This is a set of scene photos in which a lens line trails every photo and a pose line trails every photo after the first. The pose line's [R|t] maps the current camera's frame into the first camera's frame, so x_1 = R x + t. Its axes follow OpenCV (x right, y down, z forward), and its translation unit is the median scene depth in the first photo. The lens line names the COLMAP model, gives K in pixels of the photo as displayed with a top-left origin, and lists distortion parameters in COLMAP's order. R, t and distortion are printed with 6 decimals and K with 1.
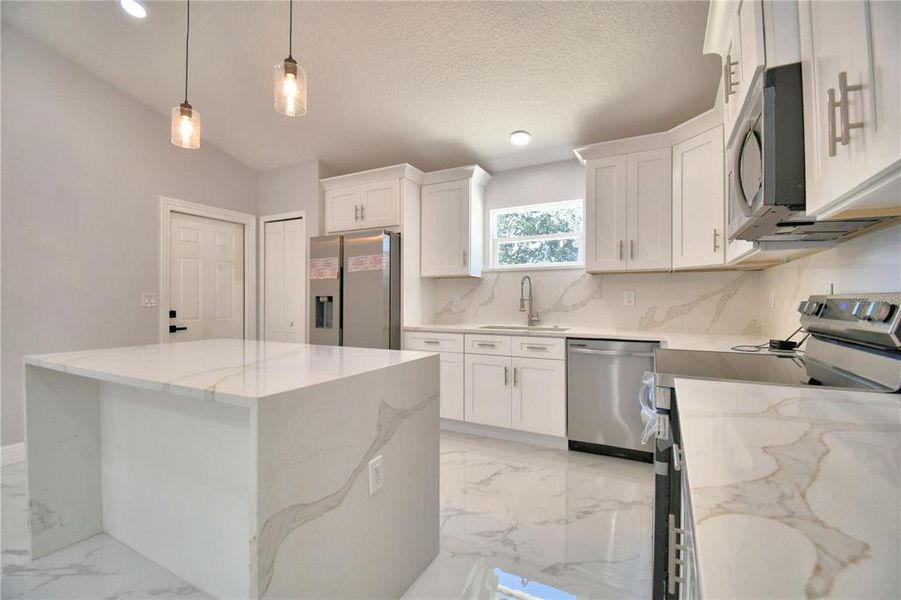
lens RADIAL K [[397.3, 0, 450.7], [0, 397.3, 297.1], [0, 0, 1]] dist [-0.017013, -0.002695]
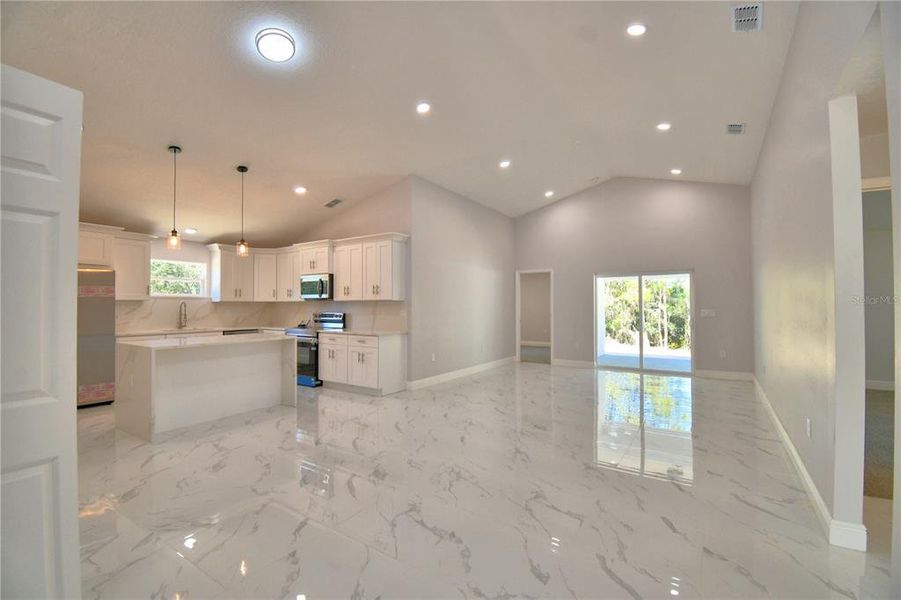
lens RADIAL K [[397.3, 0, 449.9], [0, 397.3, 302.9], [0, 0, 1]] dist [-0.017013, -0.002695]
pose [[0.099659, 0.007923, 0.994990, -1.524452], [-0.009018, 0.999934, -0.007059, -0.047165], [-0.994981, -0.008270, 0.099724, -0.423794]]
